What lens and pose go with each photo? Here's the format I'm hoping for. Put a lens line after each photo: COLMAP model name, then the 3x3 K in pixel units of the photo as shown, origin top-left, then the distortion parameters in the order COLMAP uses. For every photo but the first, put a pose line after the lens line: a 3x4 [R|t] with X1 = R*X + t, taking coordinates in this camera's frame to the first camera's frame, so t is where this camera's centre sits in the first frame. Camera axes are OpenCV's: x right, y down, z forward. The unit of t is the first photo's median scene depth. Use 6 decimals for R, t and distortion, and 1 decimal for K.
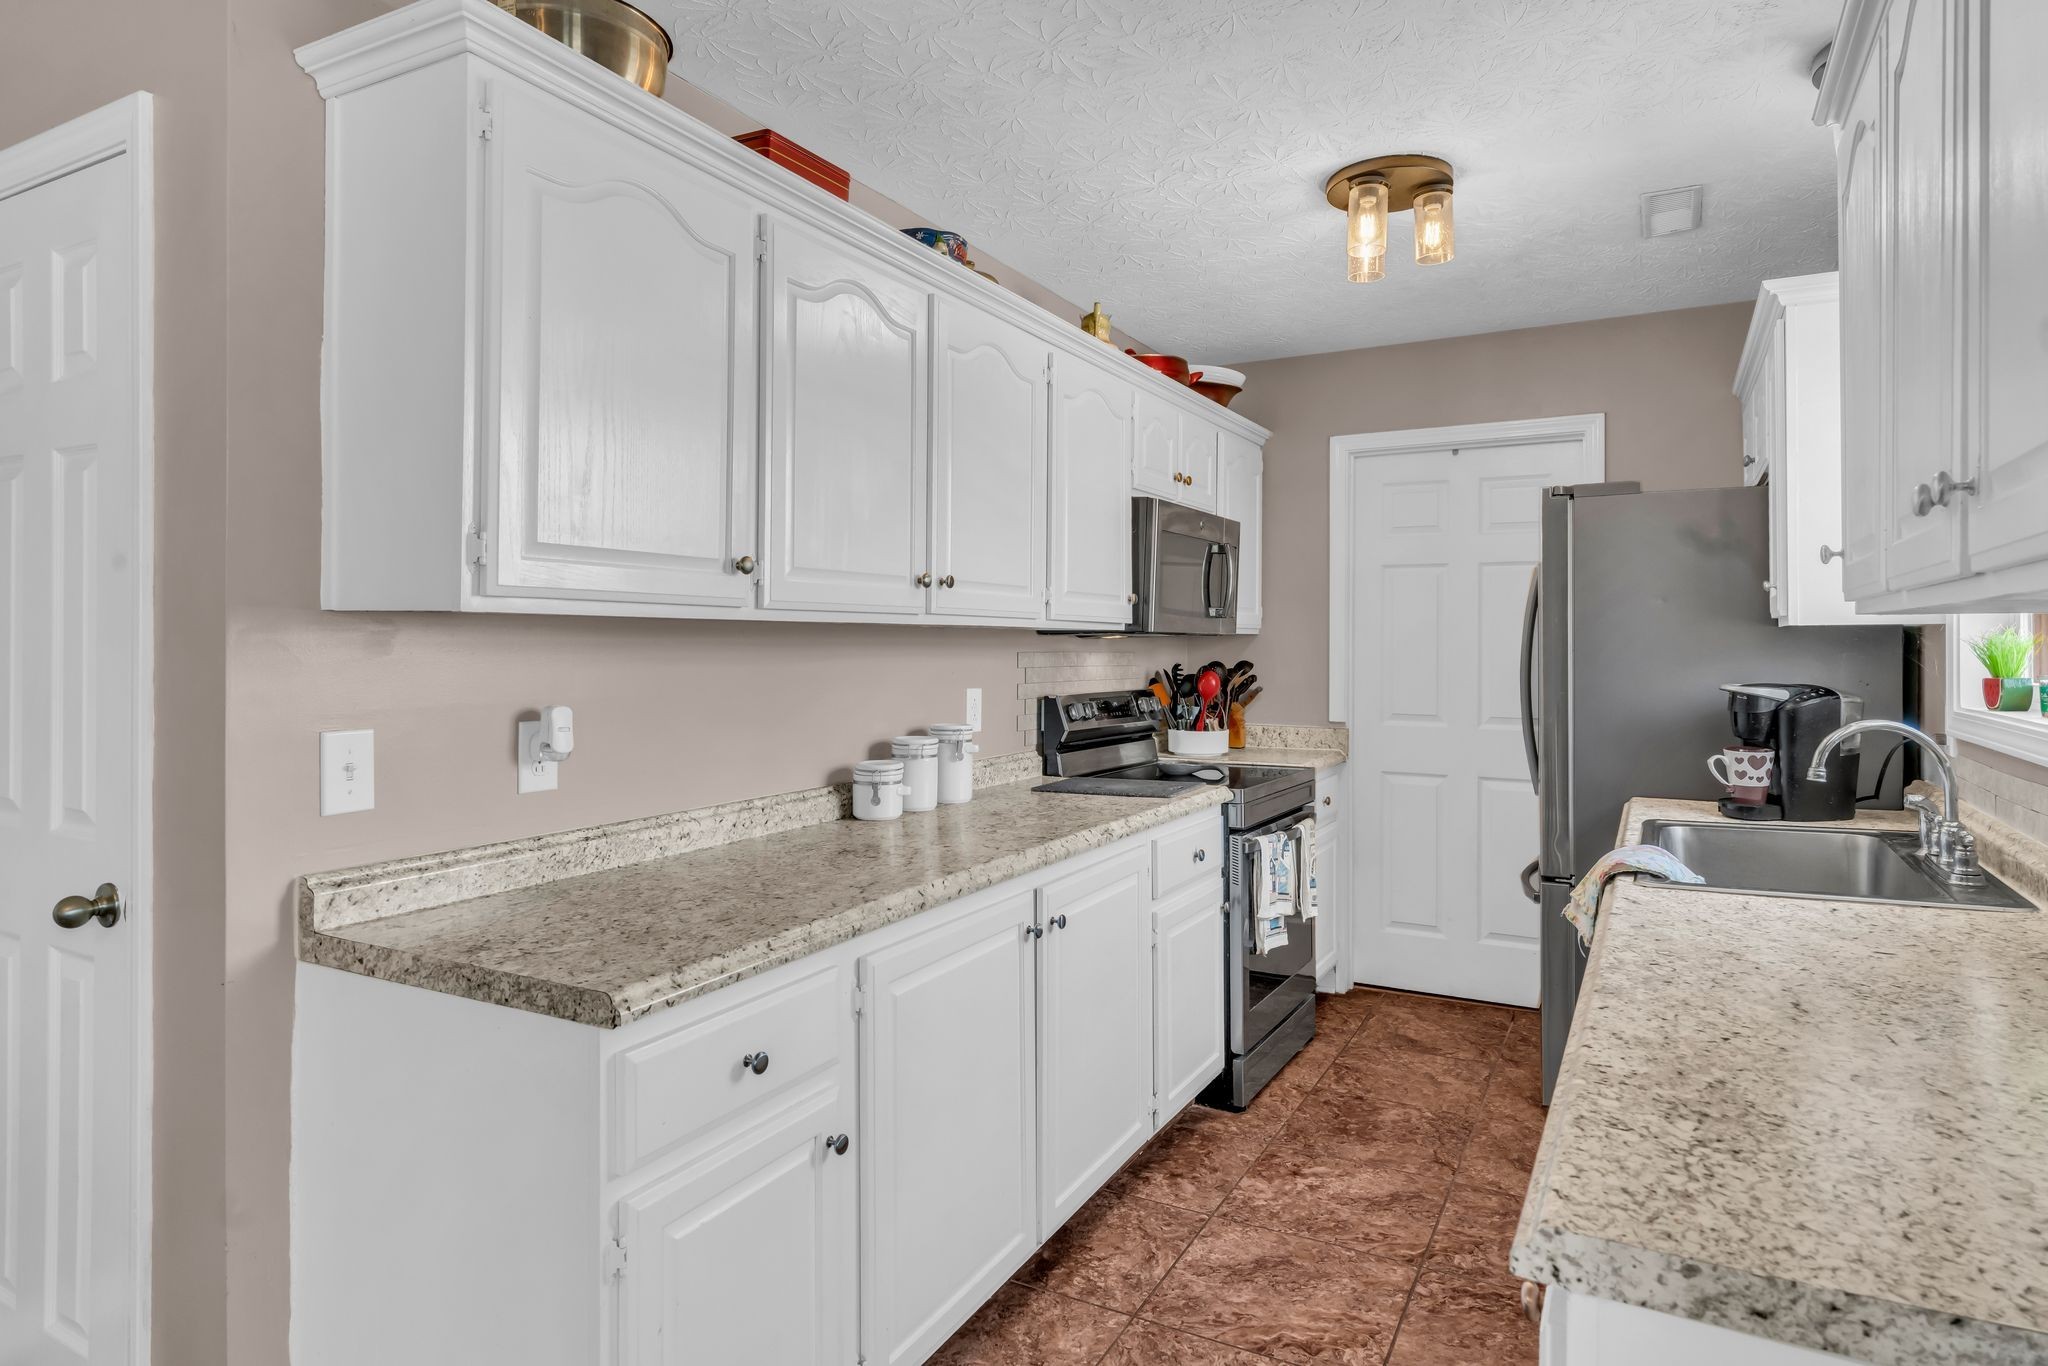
lens RADIAL K [[1149.2, 0, 1026.1], [0, 1149.2, 662.3], [0, 0, 1]] dist [0.002752, 0.002063]
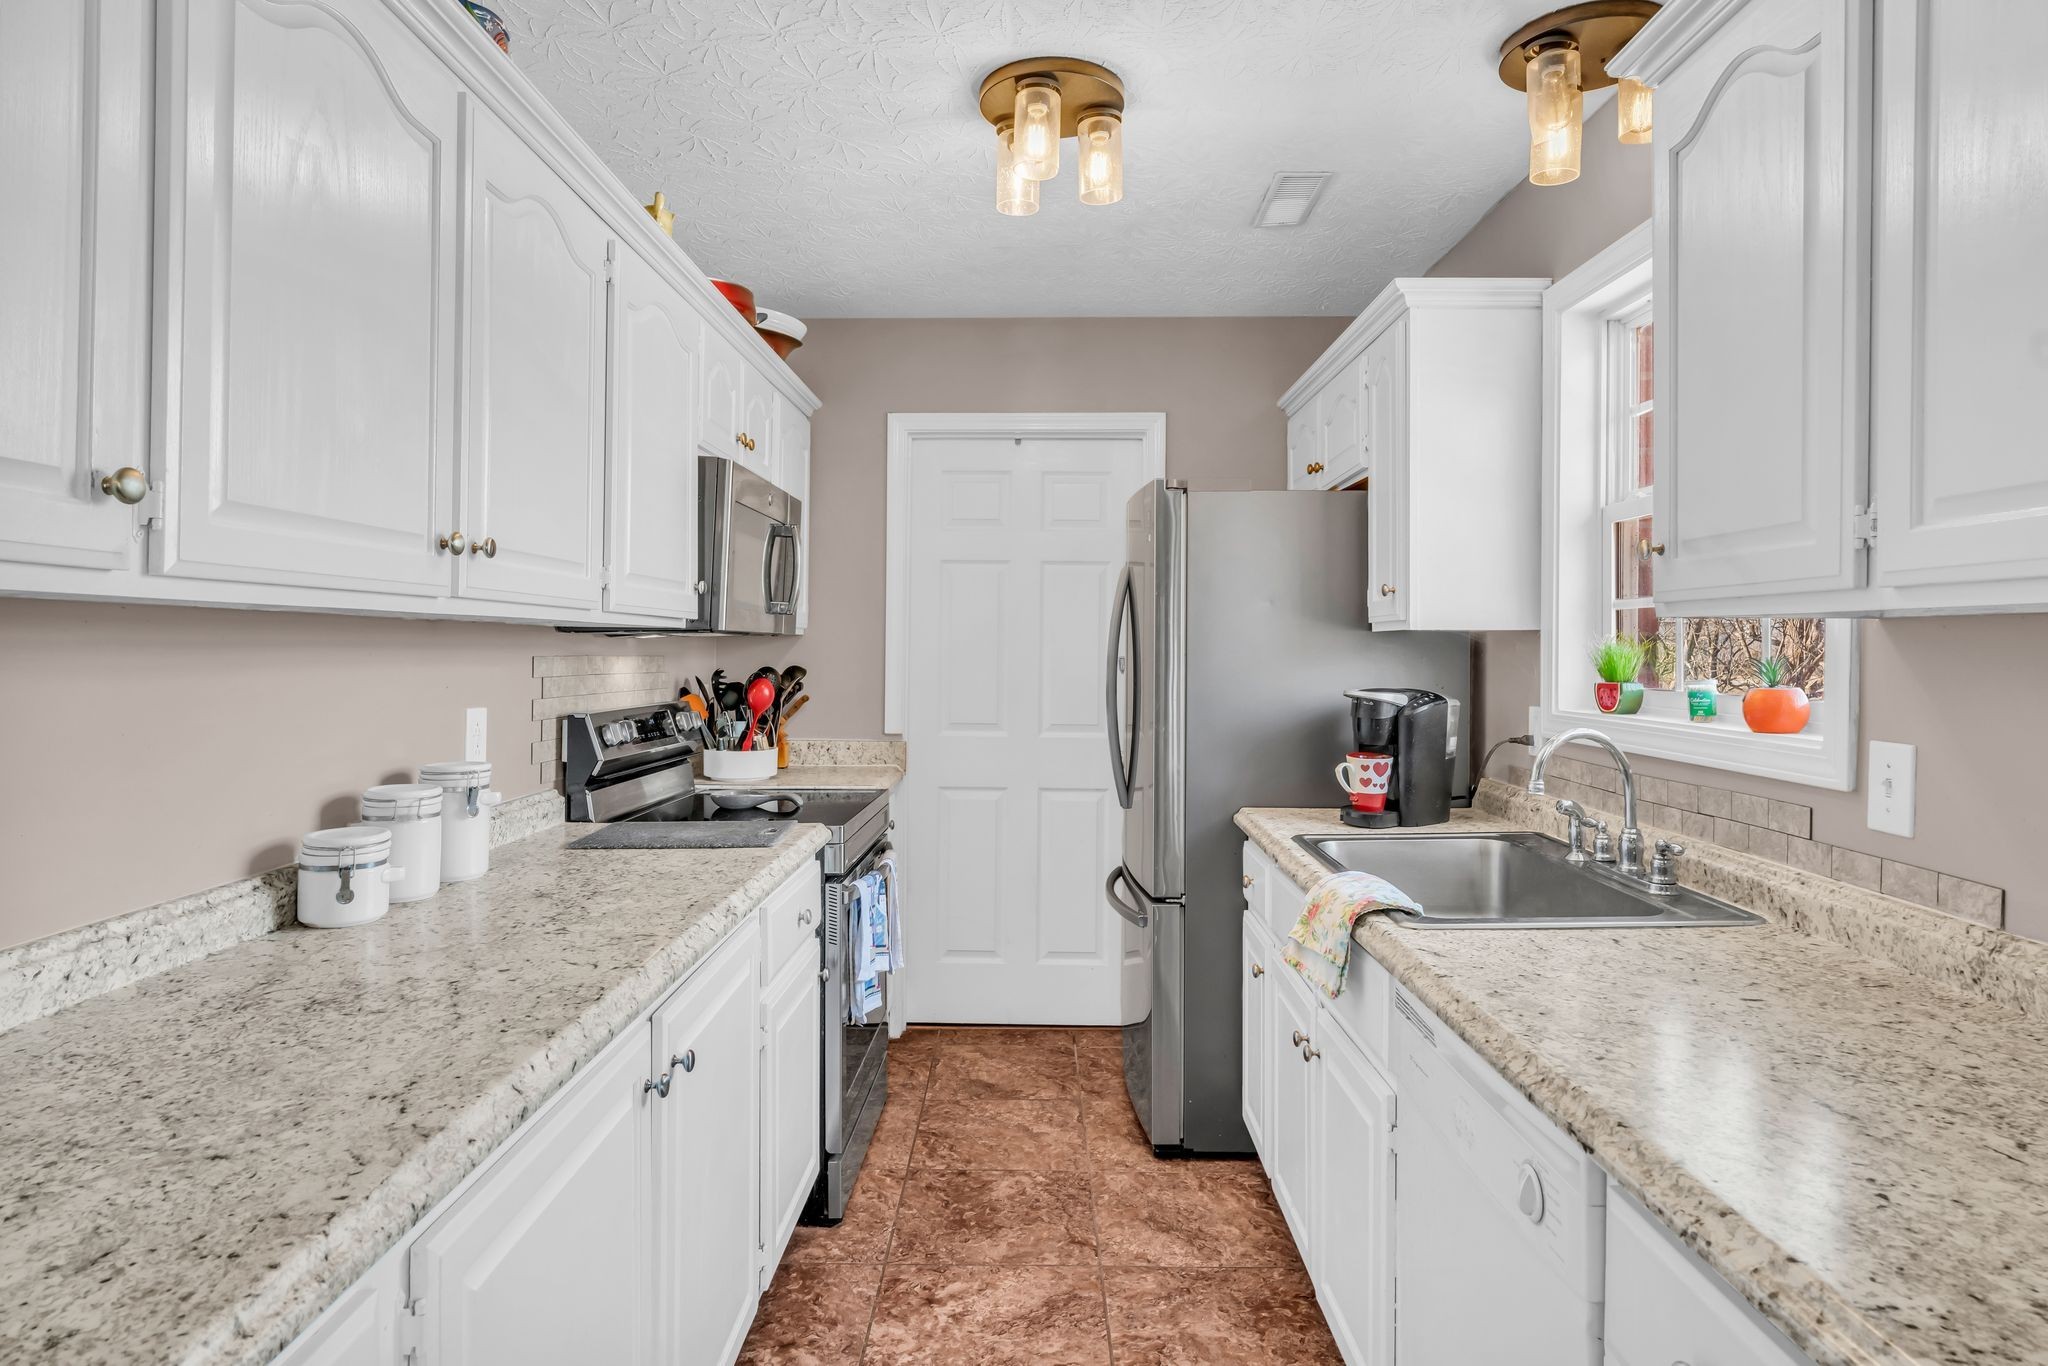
lens RADIAL K [[1149.2, 0, 1011.5], [0, 1149.2, 654.1], [0, 0, 1]] dist [0.002752, 0.002063]
pose [[0.887694, 0.000812, 0.460433, -0.088110], [0.003216, 0.999963, -0.007963, -0.004036], [-0.460423, 0.008549, 0.887659, 0.251352]]
